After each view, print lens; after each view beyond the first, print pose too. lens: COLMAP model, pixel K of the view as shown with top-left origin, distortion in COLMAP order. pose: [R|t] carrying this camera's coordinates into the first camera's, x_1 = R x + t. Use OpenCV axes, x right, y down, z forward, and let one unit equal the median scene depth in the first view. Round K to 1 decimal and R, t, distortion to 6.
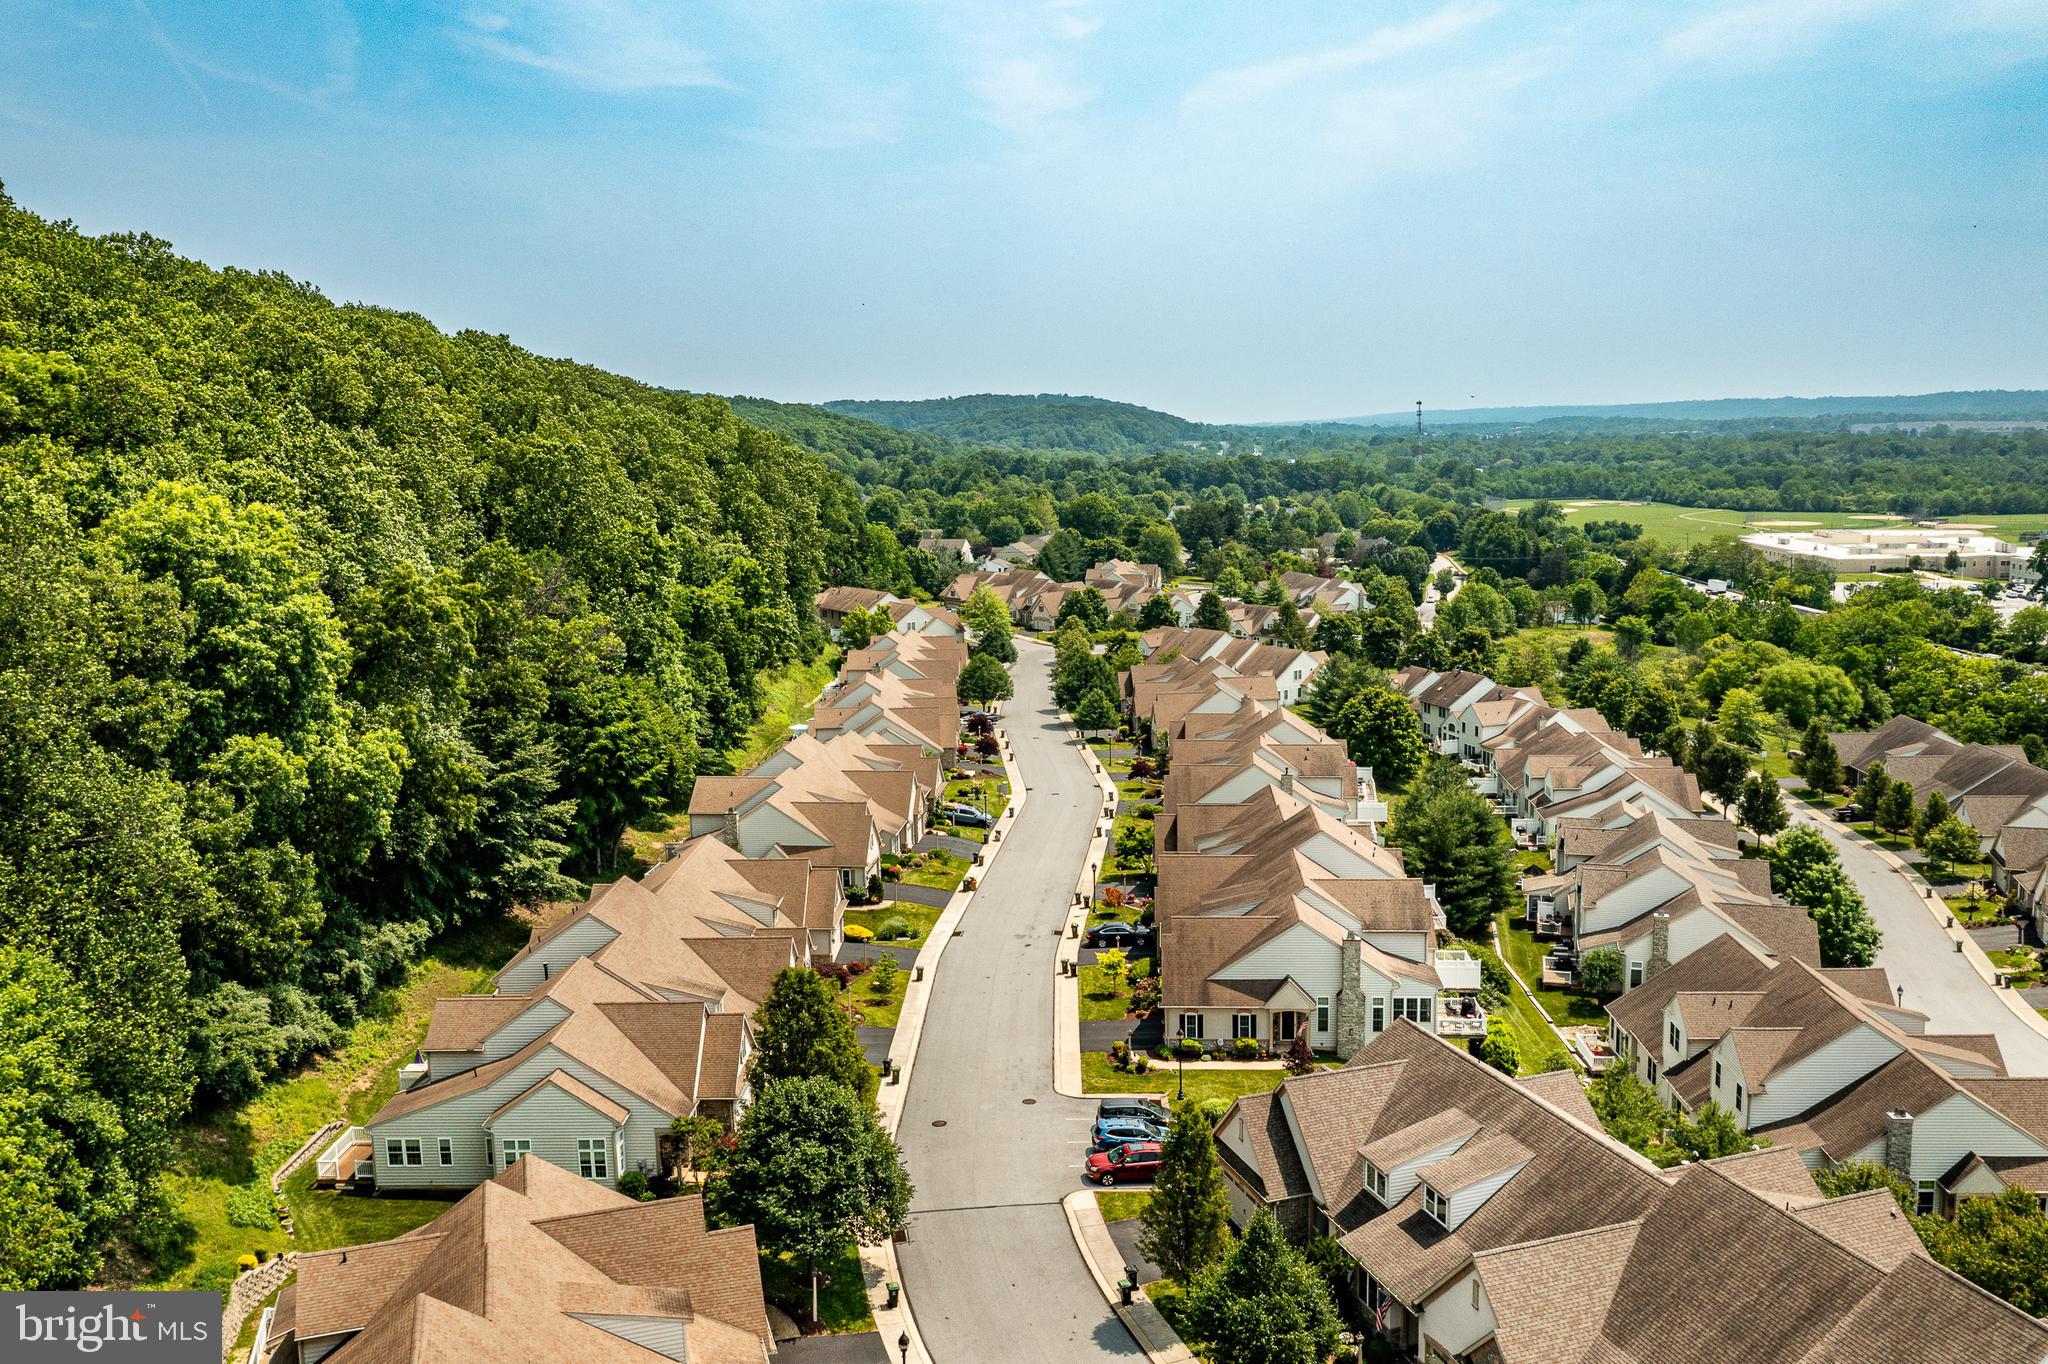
lens RADIAL K [[1621.7, 0, 1026.3], [0, 1621.7, 682.6], [0, 0, 1]] dist [-0.002956, -0.000329]
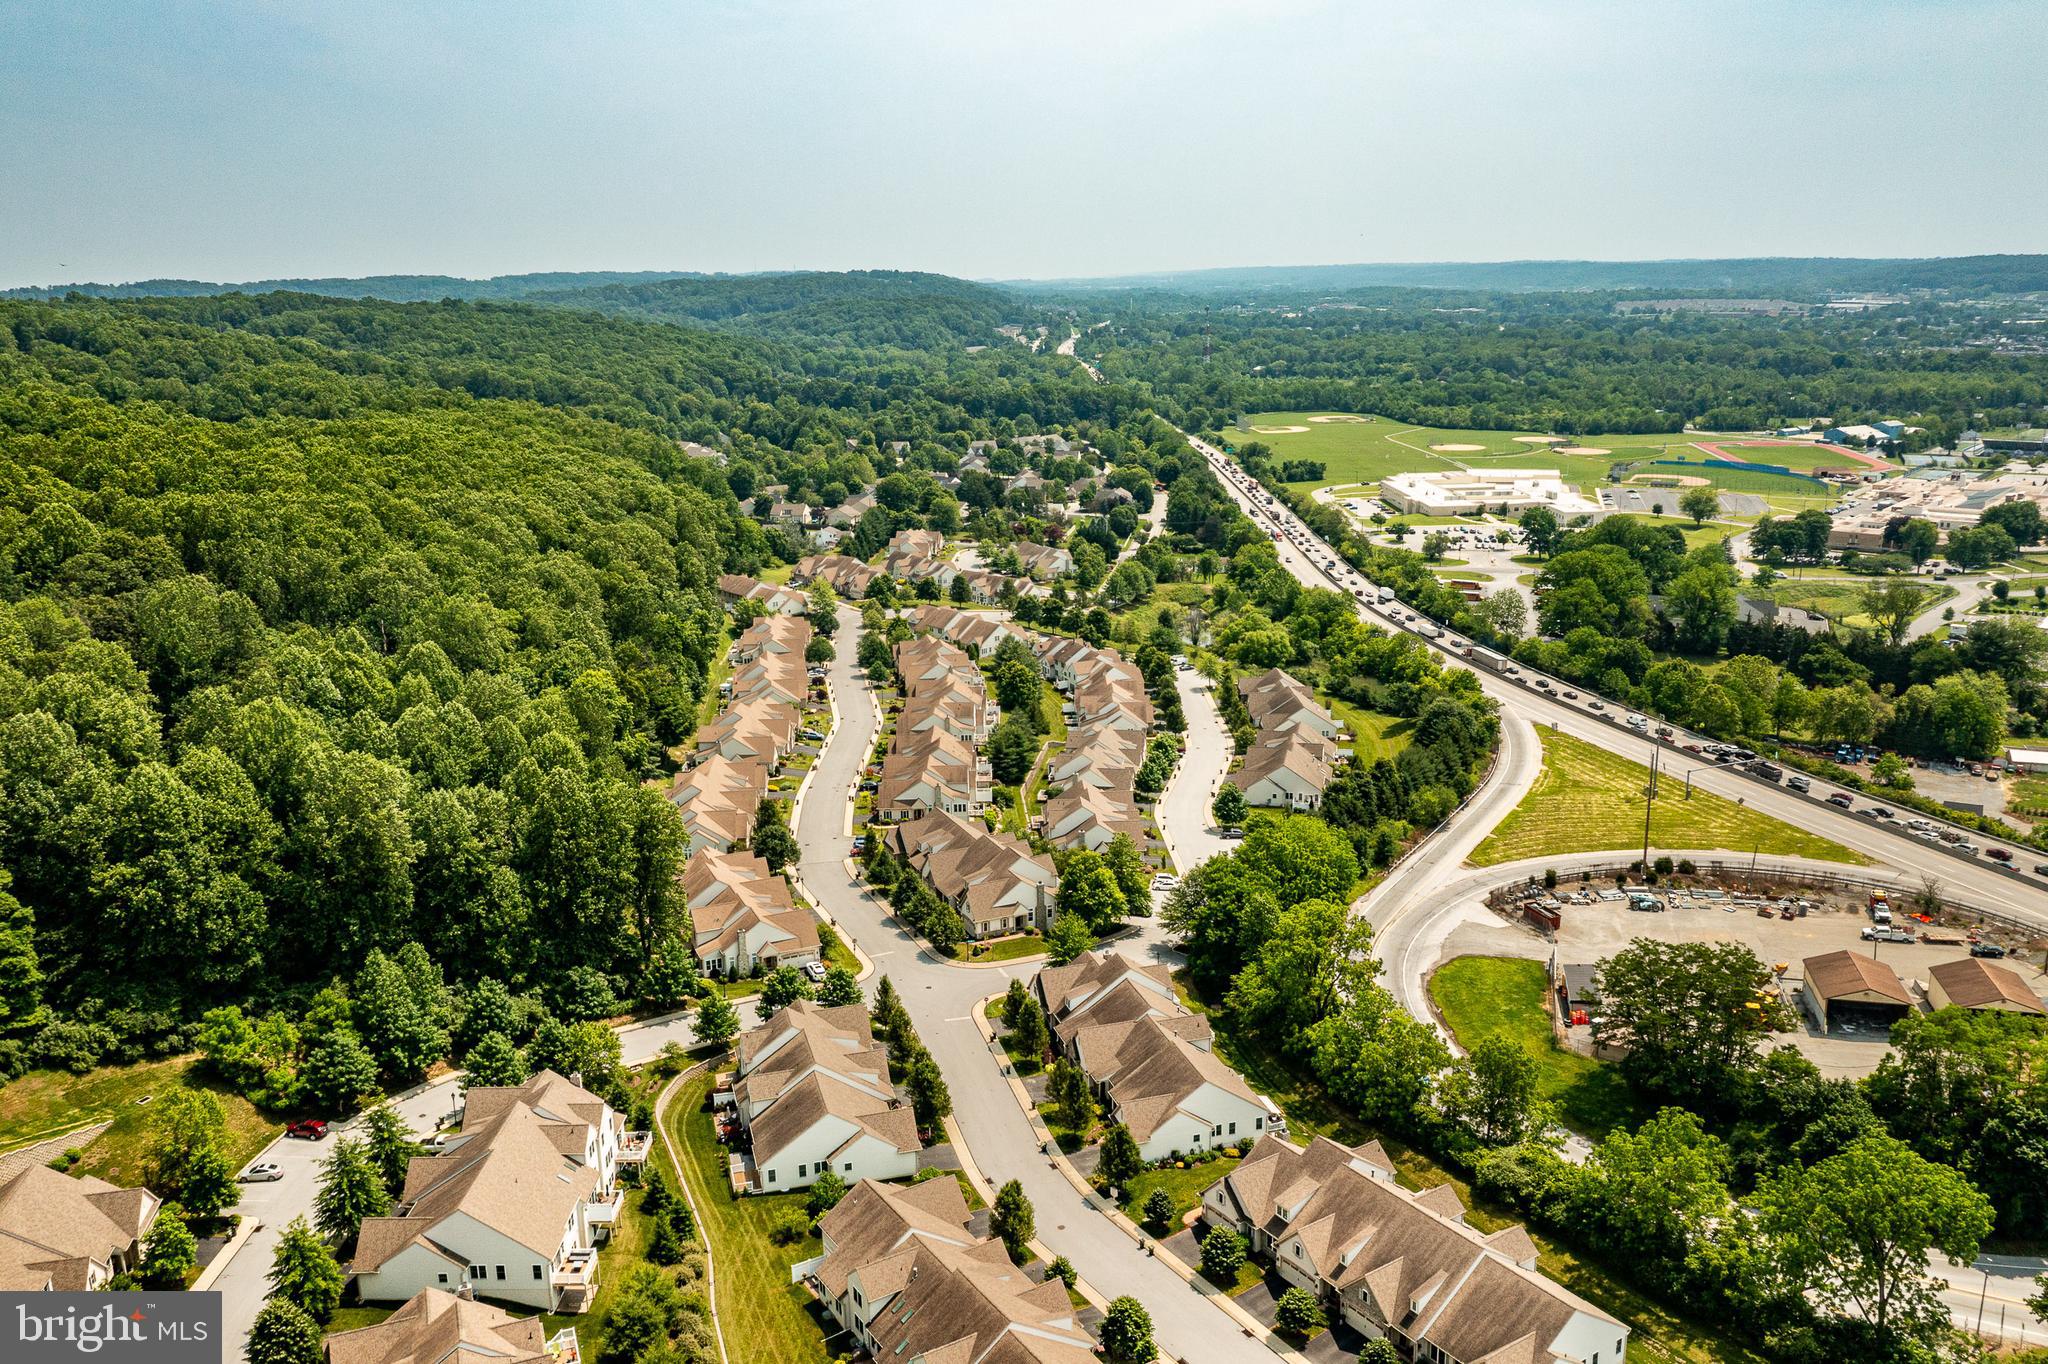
lens RADIAL K [[1621.7, 0, 1022.4], [0, 1621.7, 683.2], [0, 0, 1]] dist [-0.002956, -0.000329]
pose [[0.995436, -0.021191, 0.093049, 0.036883], [0.012498, 0.995585, 0.093026, -0.159715], [-0.094609, -0.091439, 0.991306, -1.023091]]
